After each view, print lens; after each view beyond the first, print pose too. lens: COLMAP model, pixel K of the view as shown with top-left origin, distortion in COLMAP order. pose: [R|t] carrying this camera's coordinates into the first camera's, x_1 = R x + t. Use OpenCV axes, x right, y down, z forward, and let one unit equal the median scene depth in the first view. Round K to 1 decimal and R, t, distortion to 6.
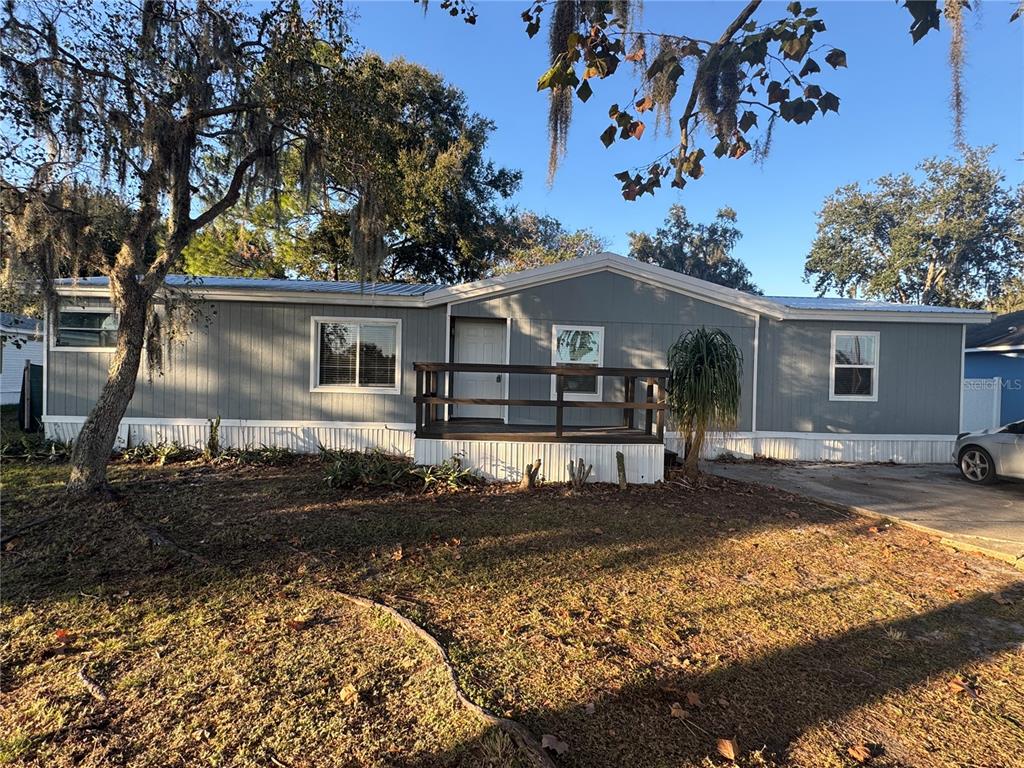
lens RADIAL K [[511.3, 0, 517.2], [0, 511.3, 381.2], [0, 0, 1]] dist [-0.002313, 0.000153]
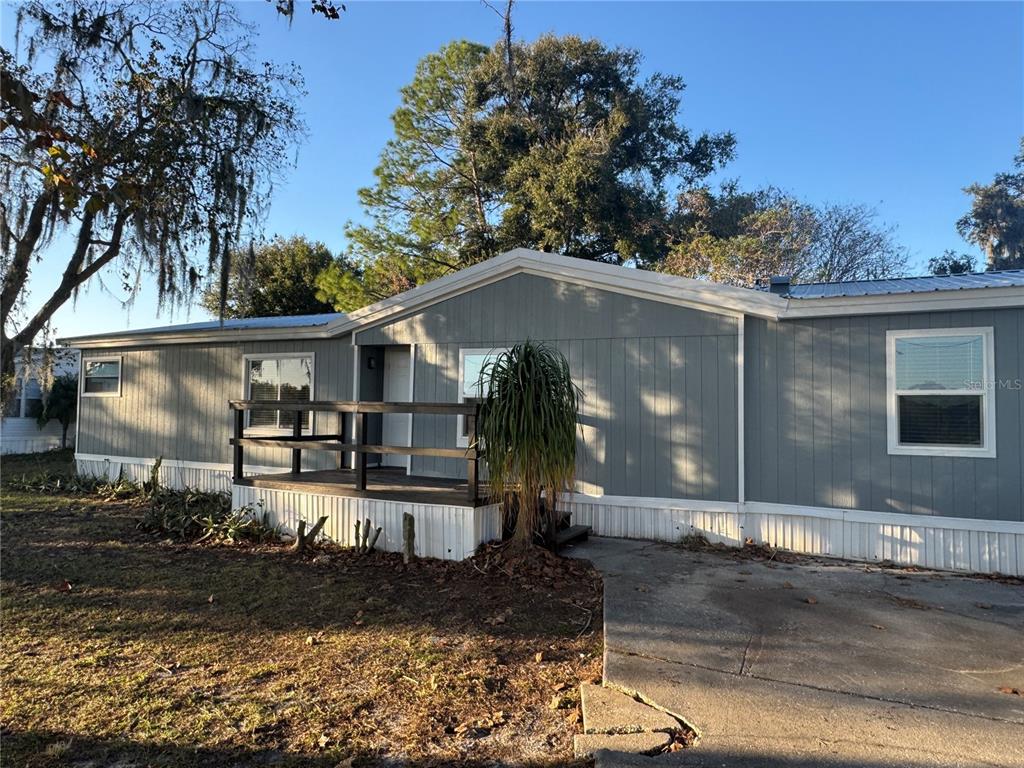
lens RADIAL K [[668.9, 0, 507.3], [0, 668.9, 384.8], [0, 0, 1]] dist [-0.003394, -0.004568]
pose [[0.872412, -0.030790, -0.487801, 0.659248], [0.000001, 0.998014, -0.062994, 0.008306], [0.488772, 0.054956, 0.870679, 0.158557]]
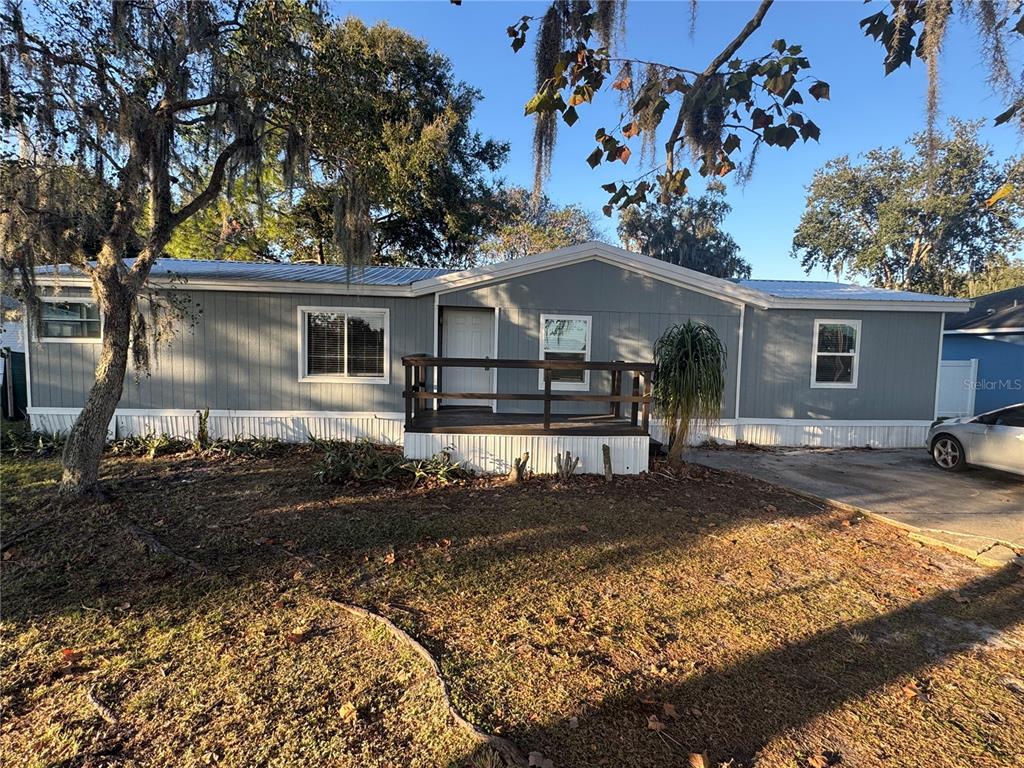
lens RADIAL K [[511.3, 0, 516.9], [0, 511.3, 380.8], [0, 0, 1]] dist [-0.002313, 0.000153]
pose [[0.999759, -0.003758, 0.021608, 0.000687], [0.002539, 0.998418, 0.056164, -0.037921], [-0.021785, -0.056095, 0.998188, -0.008934]]
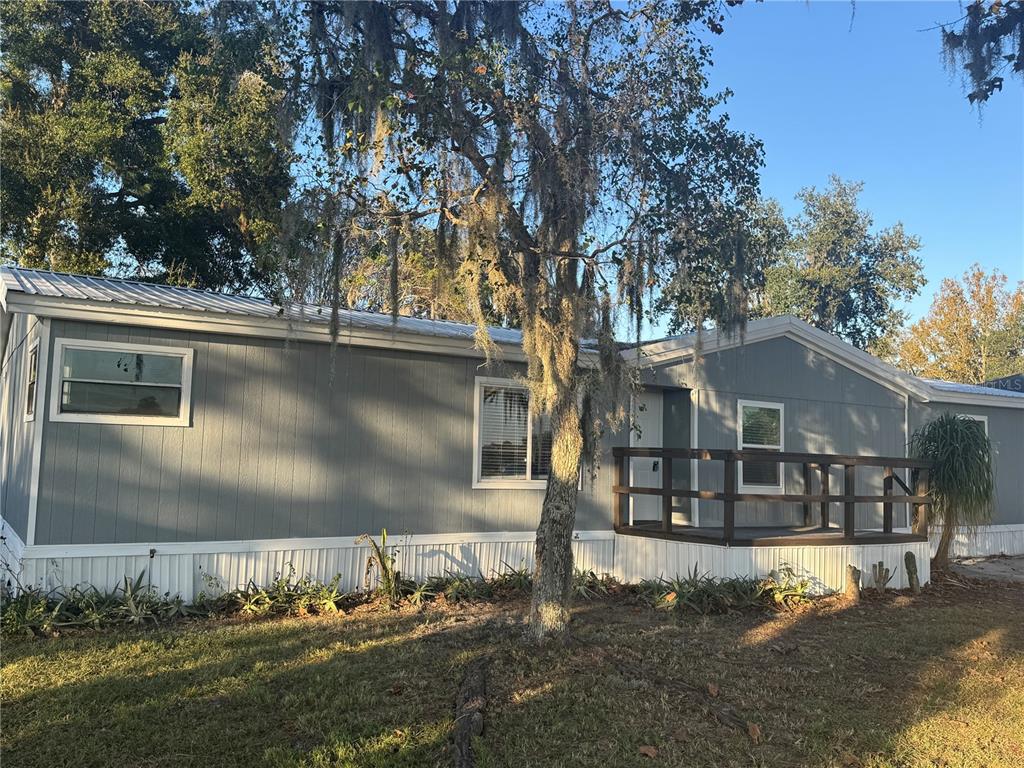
lens RADIAL K [[894.2, 0, 514.9], [0, 894.2, 394.0], [0, 0, 1]] dist [0.070443, -0.012472]
pose [[0.877116, 0.032876, 0.479153, -0.950616], [0.001134, 0.997510, -0.070518, -0.022039], [-0.480278, 0.062396, 0.874894, -0.064961]]
